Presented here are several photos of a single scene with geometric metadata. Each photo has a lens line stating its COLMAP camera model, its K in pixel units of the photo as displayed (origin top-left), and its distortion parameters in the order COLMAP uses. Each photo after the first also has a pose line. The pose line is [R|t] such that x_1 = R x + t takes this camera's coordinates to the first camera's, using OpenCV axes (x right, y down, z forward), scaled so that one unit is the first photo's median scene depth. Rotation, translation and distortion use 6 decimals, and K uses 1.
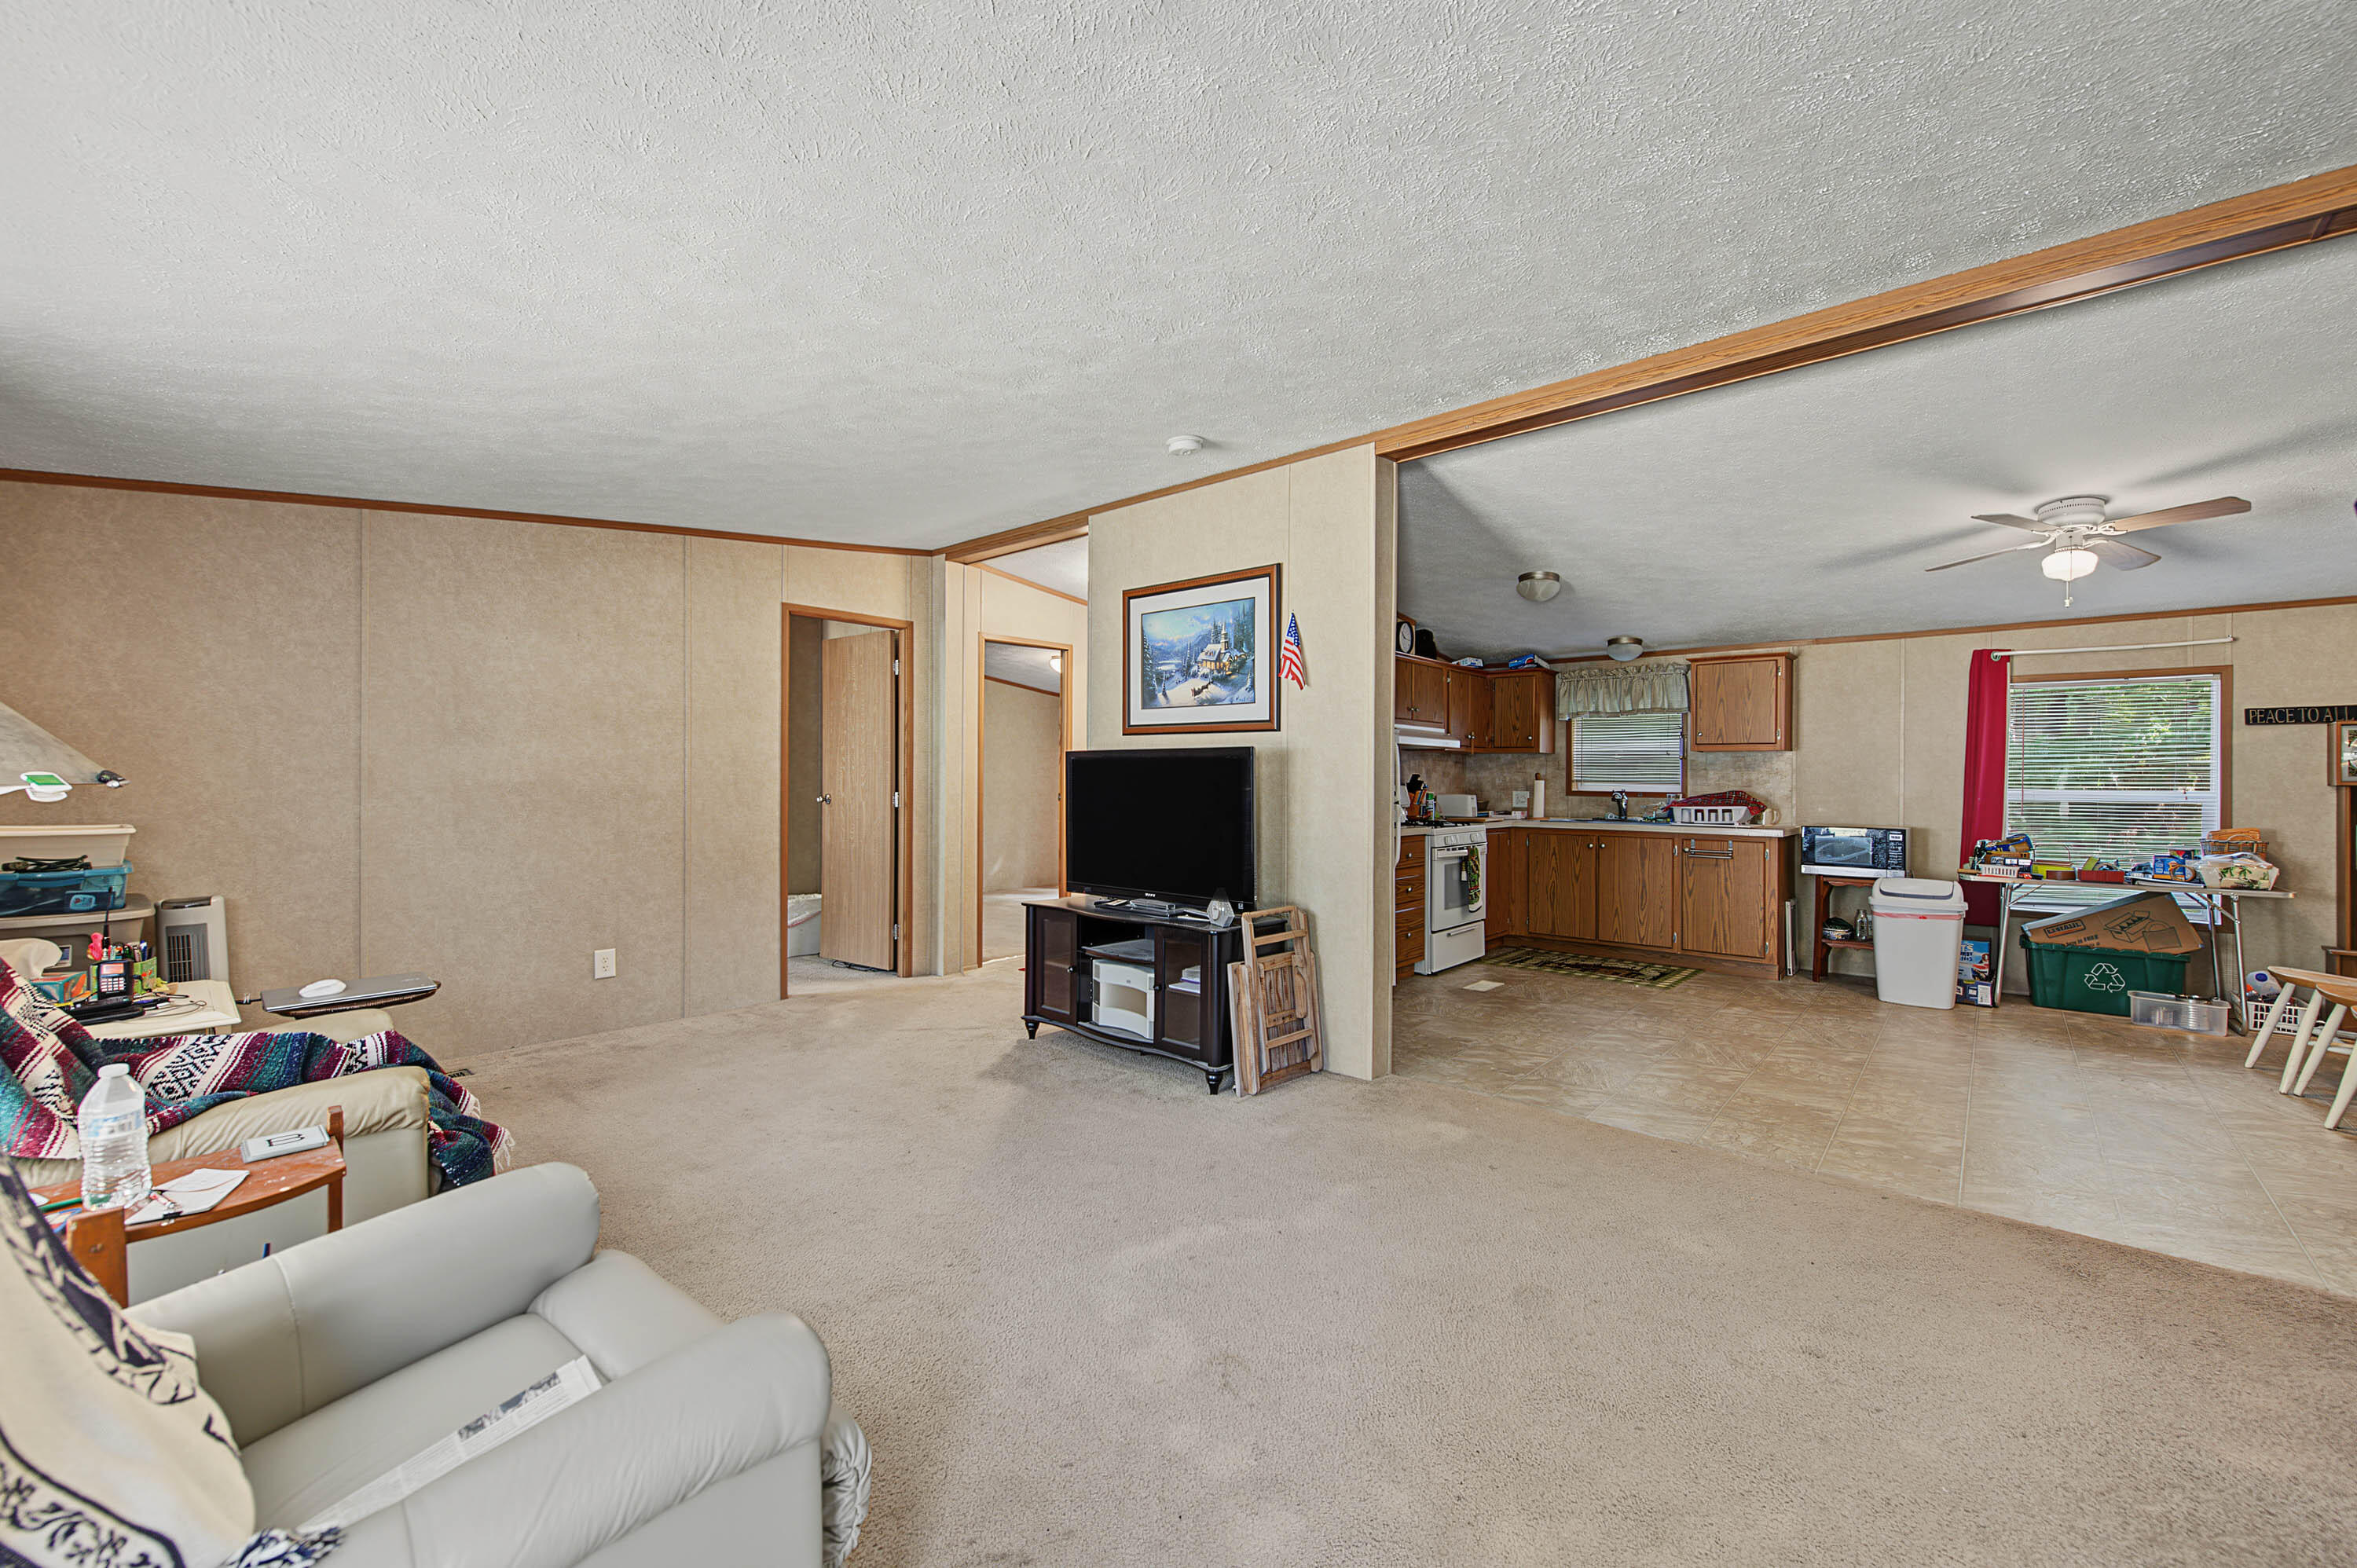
lens RADIAL K [[932.3, 0, 1178.5], [0, 932.3, 784.0], [0, 0, 1]] dist [-0.000379, -0.002463]
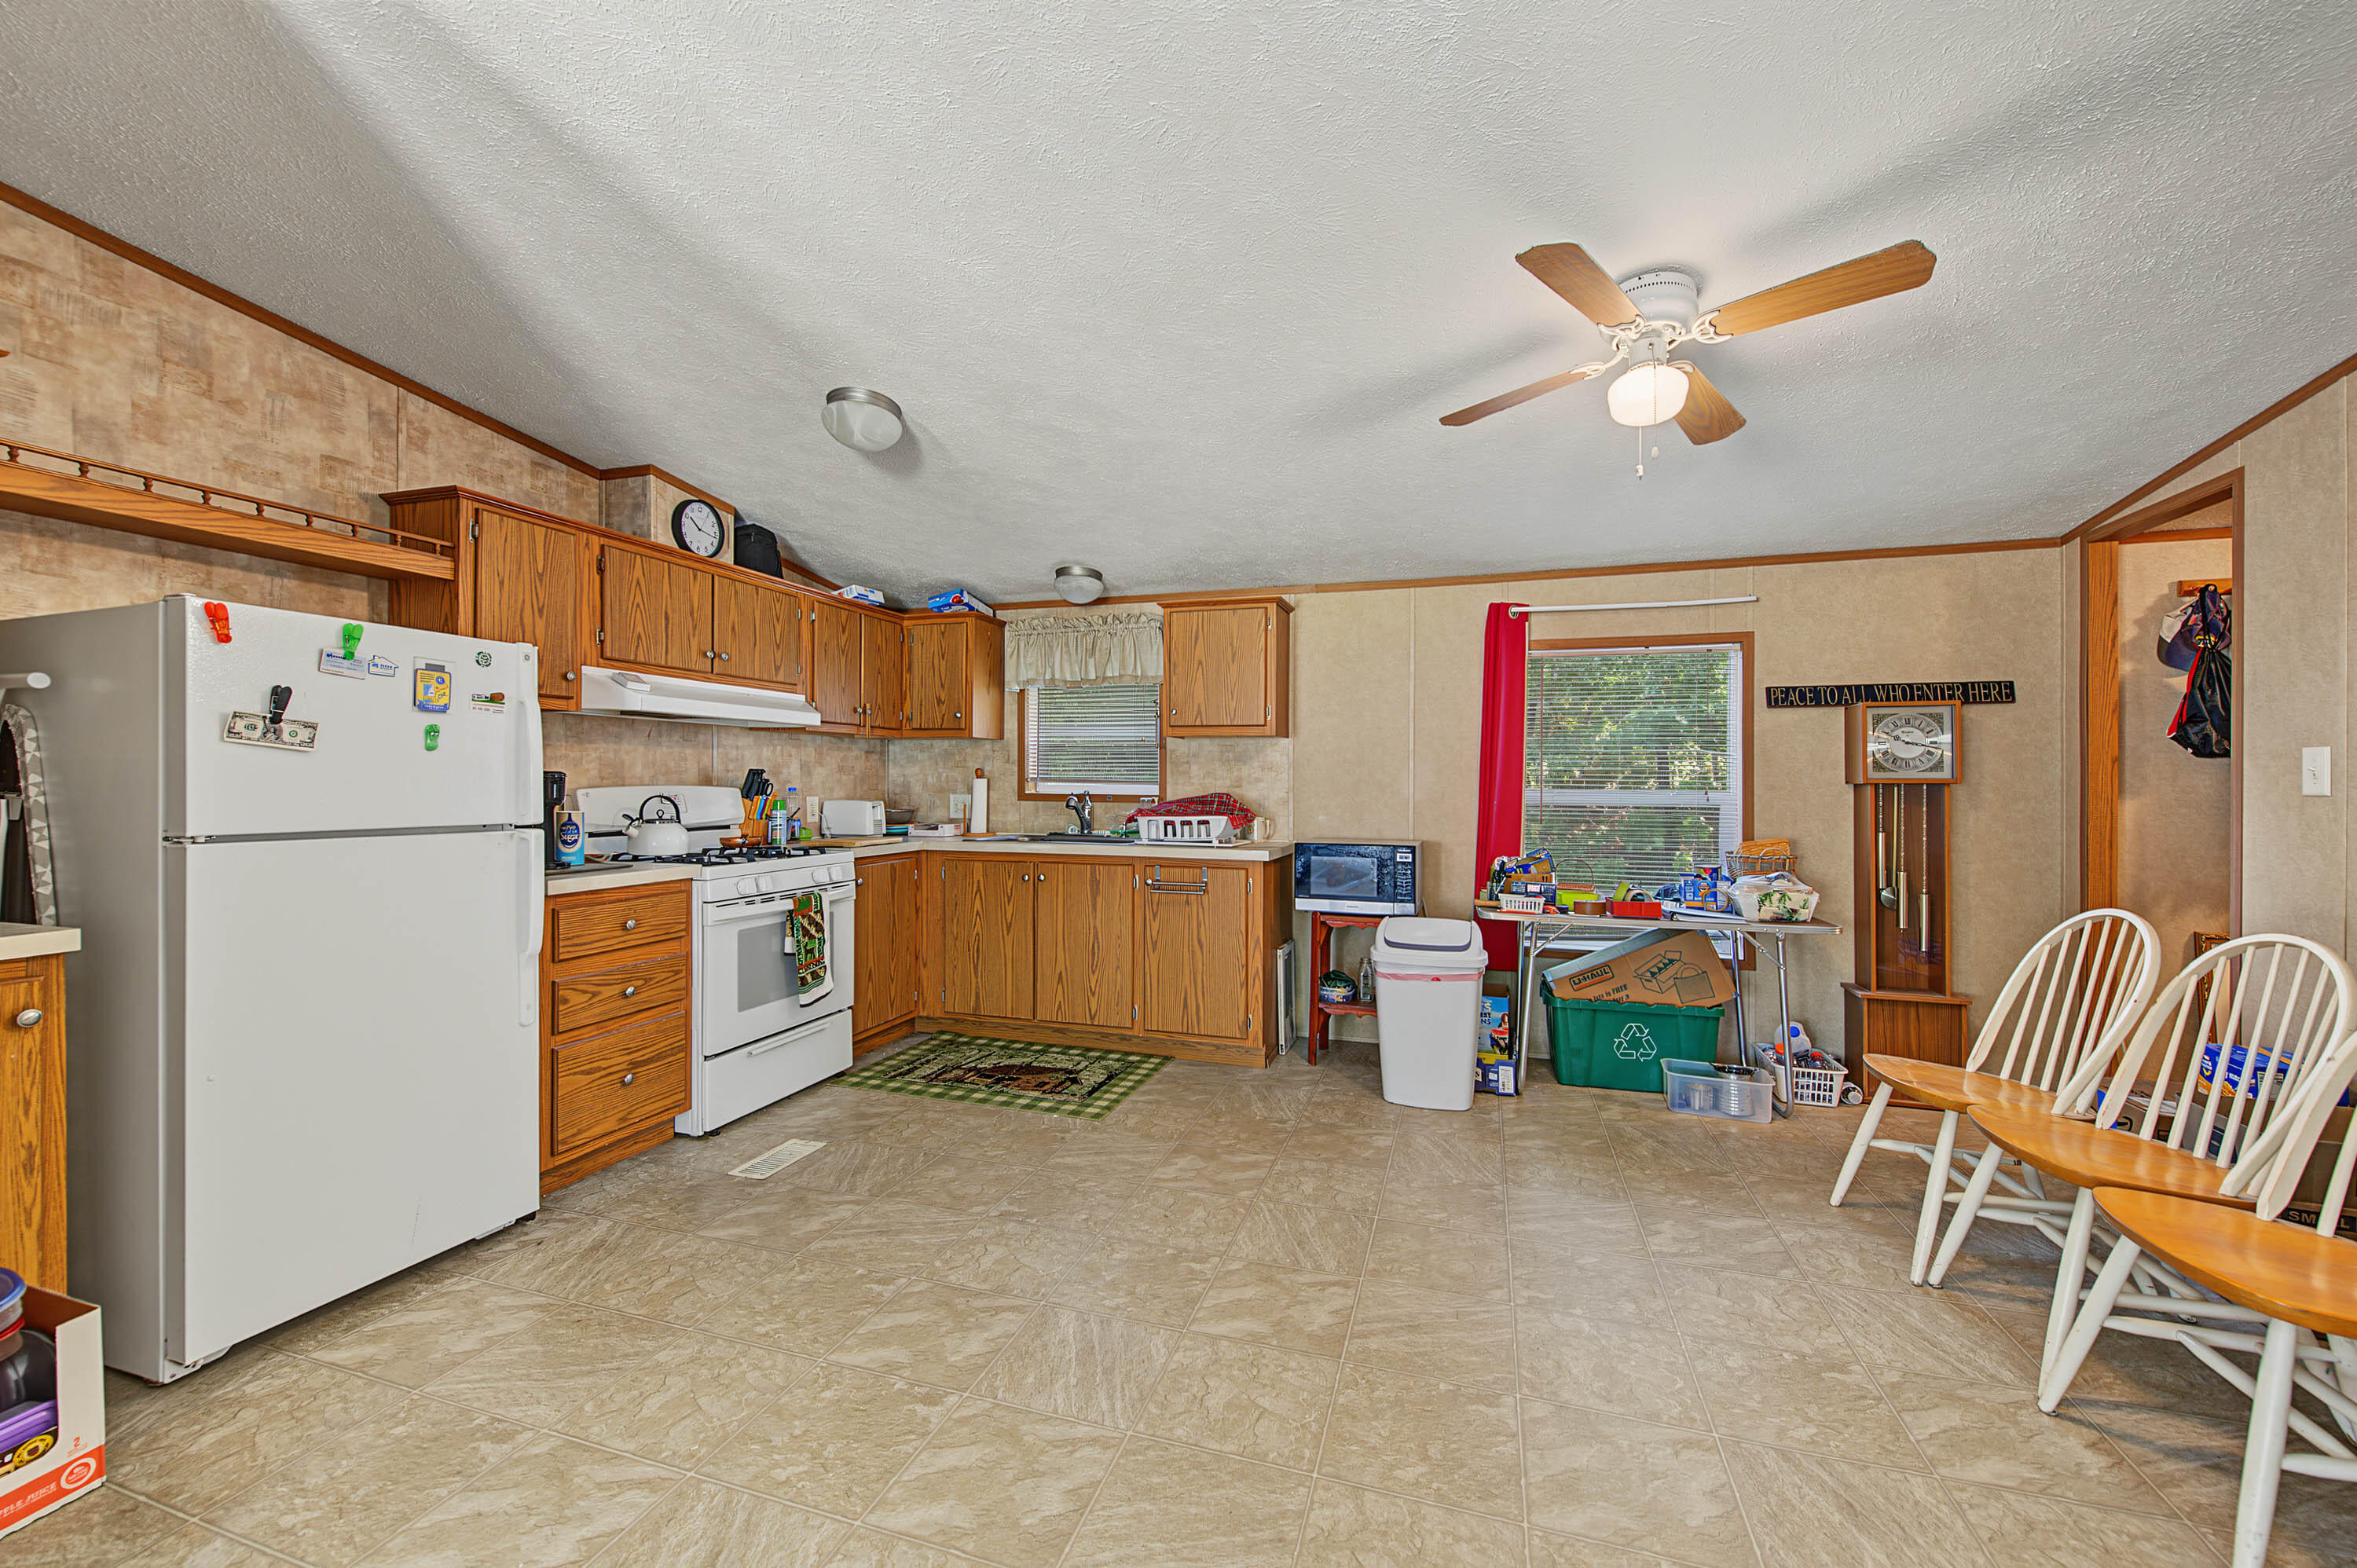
lens RADIAL K [[932.3, 0, 1178.5], [0, 932.3, 784.0], [0, 0, 1]] dist [-0.000379, -0.002463]
pose [[0.917372, -0.003253, 0.398017, 0.315692], [0.002639, 0.999994, 0.002089, -0.001118], [-0.398022, -0.000866, 0.917376, 0.398707]]
